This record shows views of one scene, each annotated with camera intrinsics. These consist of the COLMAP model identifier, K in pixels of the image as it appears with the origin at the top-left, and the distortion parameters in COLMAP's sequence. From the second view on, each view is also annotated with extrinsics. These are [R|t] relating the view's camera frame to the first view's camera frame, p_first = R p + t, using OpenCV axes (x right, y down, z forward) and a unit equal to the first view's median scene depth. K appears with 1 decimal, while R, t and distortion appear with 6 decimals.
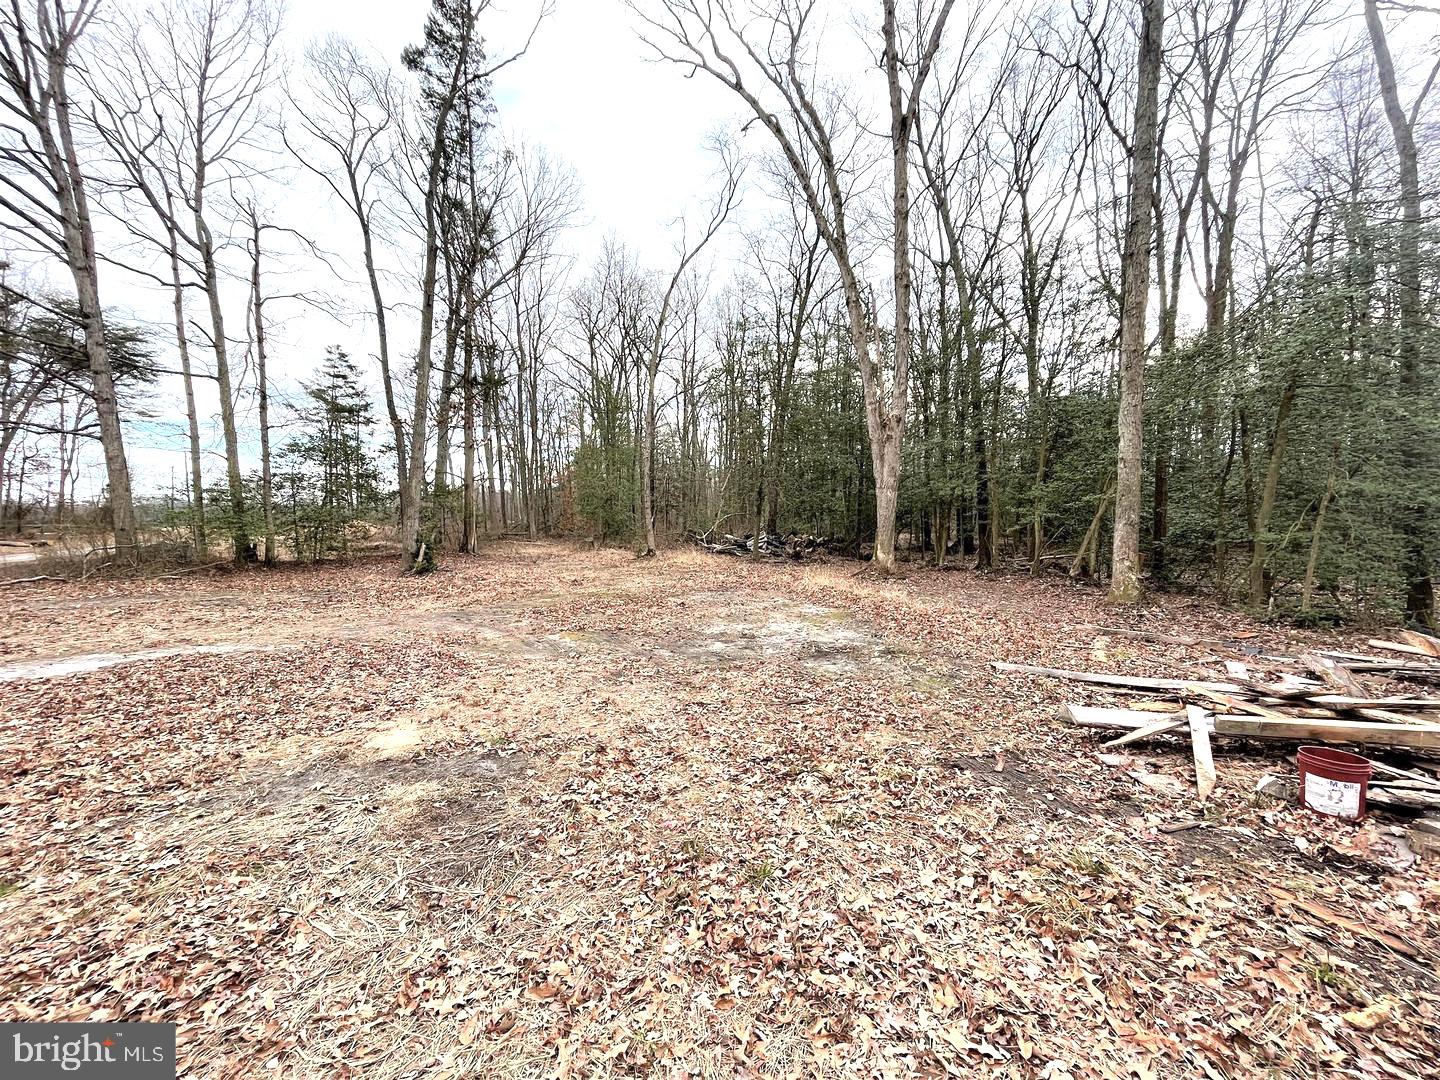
lens RADIAL K [[587.0, 0, 715.2], [0, 587.0, 544.2], [0, 0, 1]] dist [-0.002205, 0.000354]
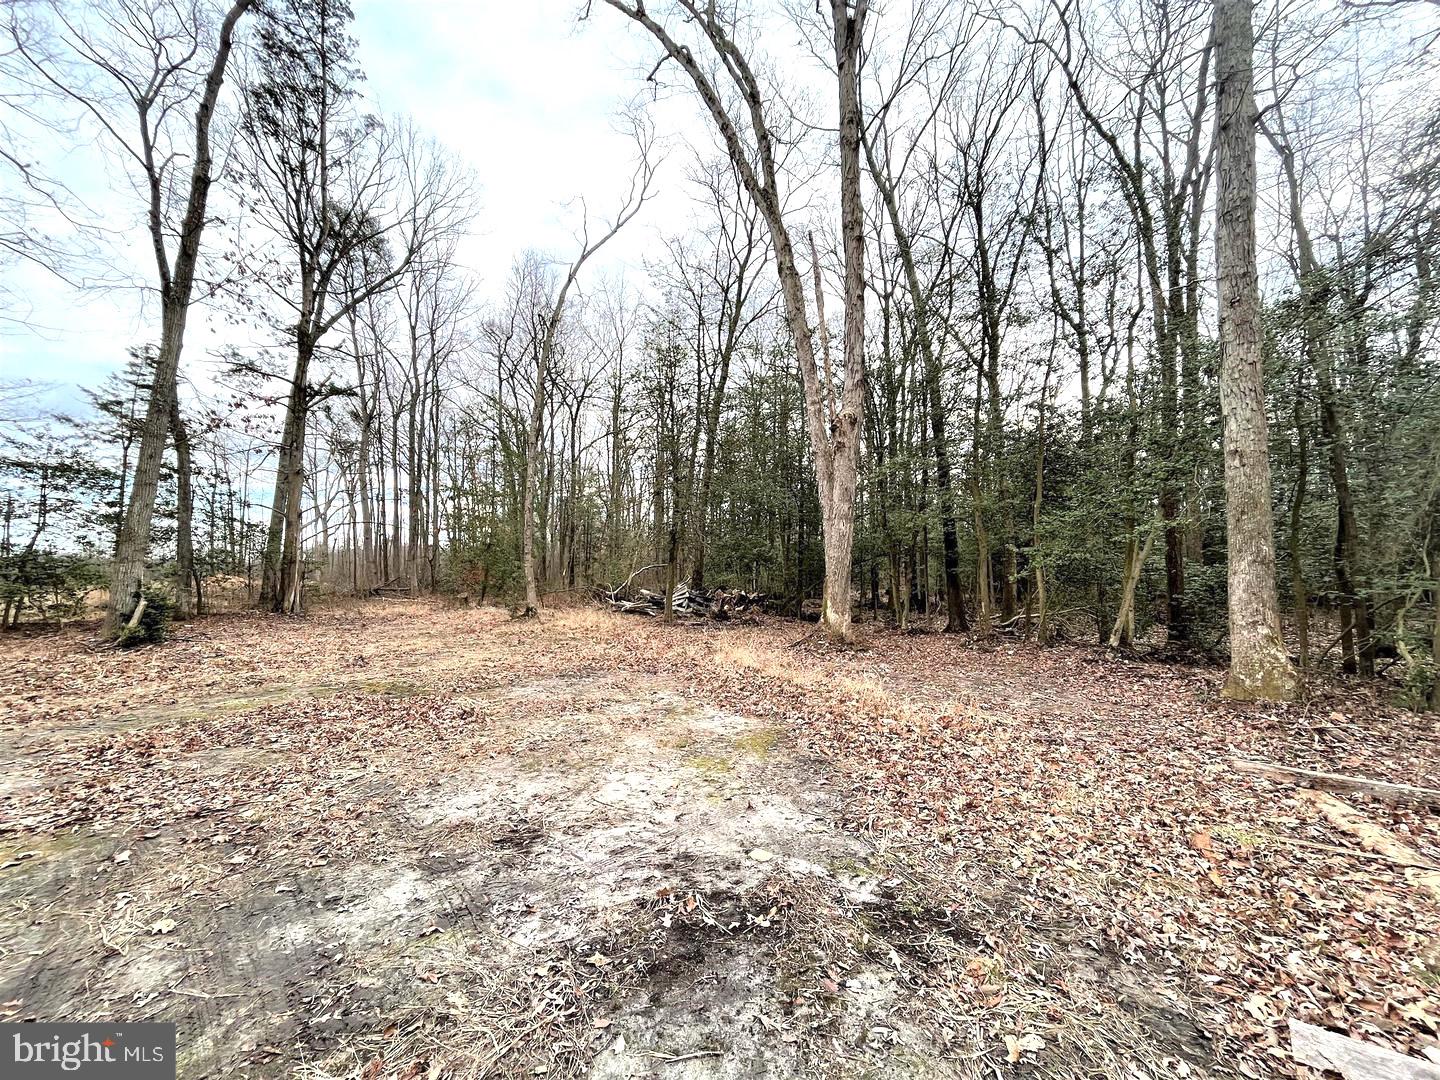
lens RADIAL K [[587.0, 0, 714.0], [0, 587.0, 539.3], [0, 0, 1]] dist [-0.002205, 0.000354]
pose [[0.995709, 0.008989, 0.092097, 0.079165], [0.000934, 0.994243, -0.107146, 0.003395], [-0.092530, 0.106772, 0.989969, 0.319513]]
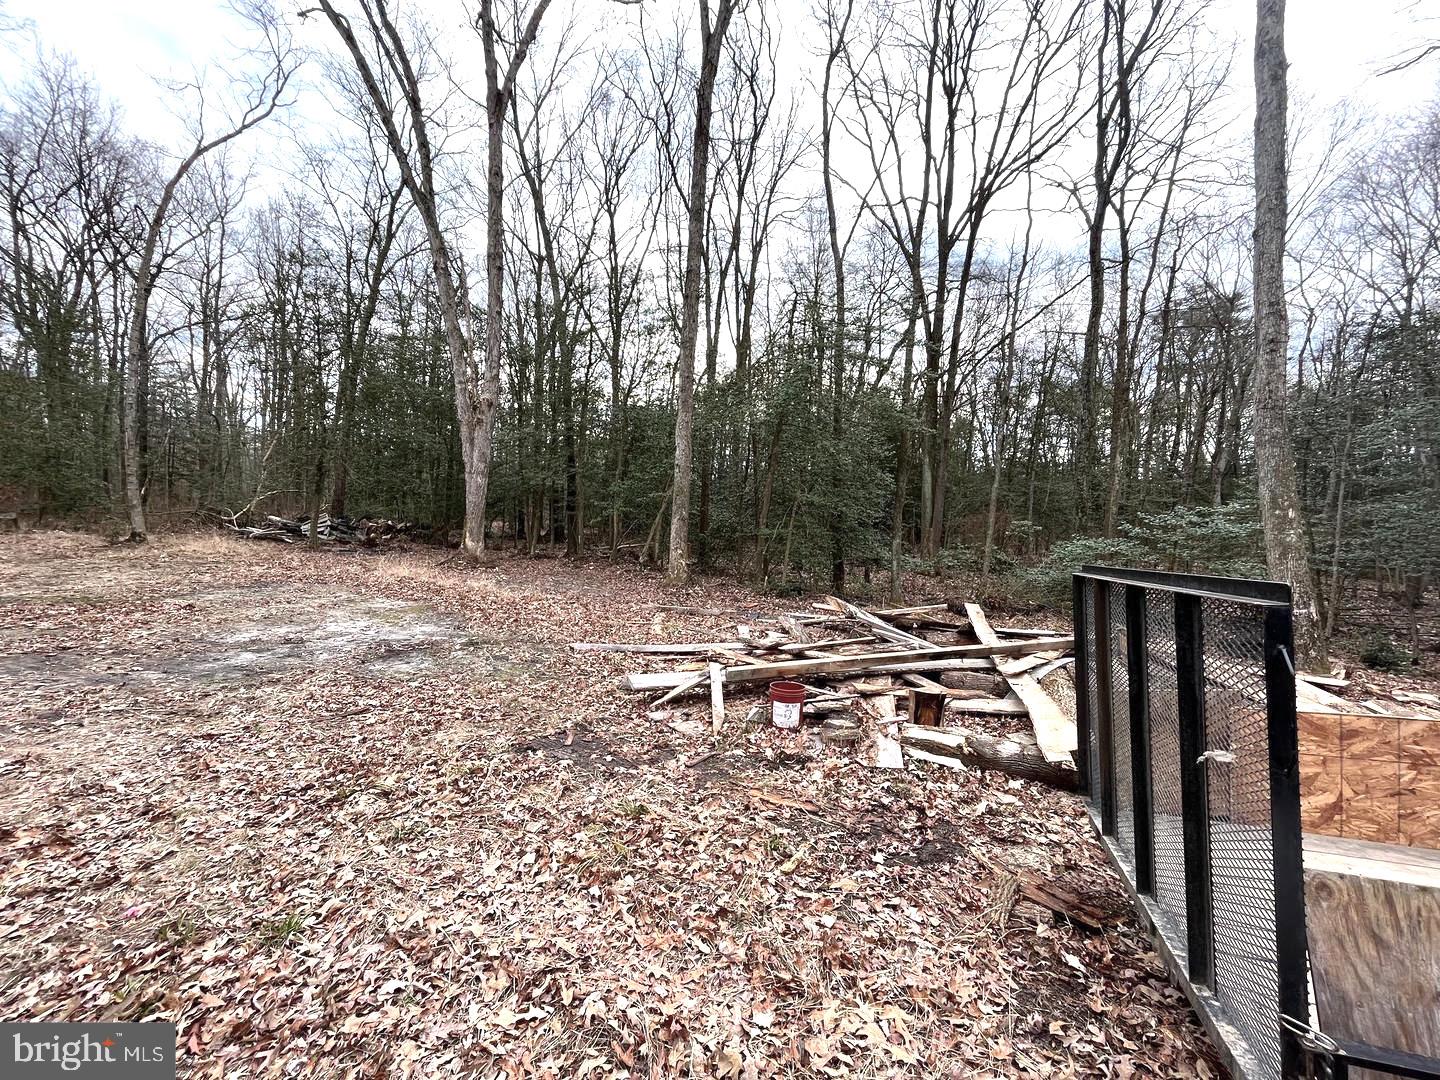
lens RADIAL K [[587.0, 0, 716.2], [0, 587.0, 543.9], [0, 0, 1]] dist [-0.002205, 0.000354]
pose [[0.786722, 0.005677, 0.617282, 0.007662], [-0.017884, 0.999748, 0.013599, -0.000285], [-0.617049, -0.021738, 0.786625, -0.001552]]
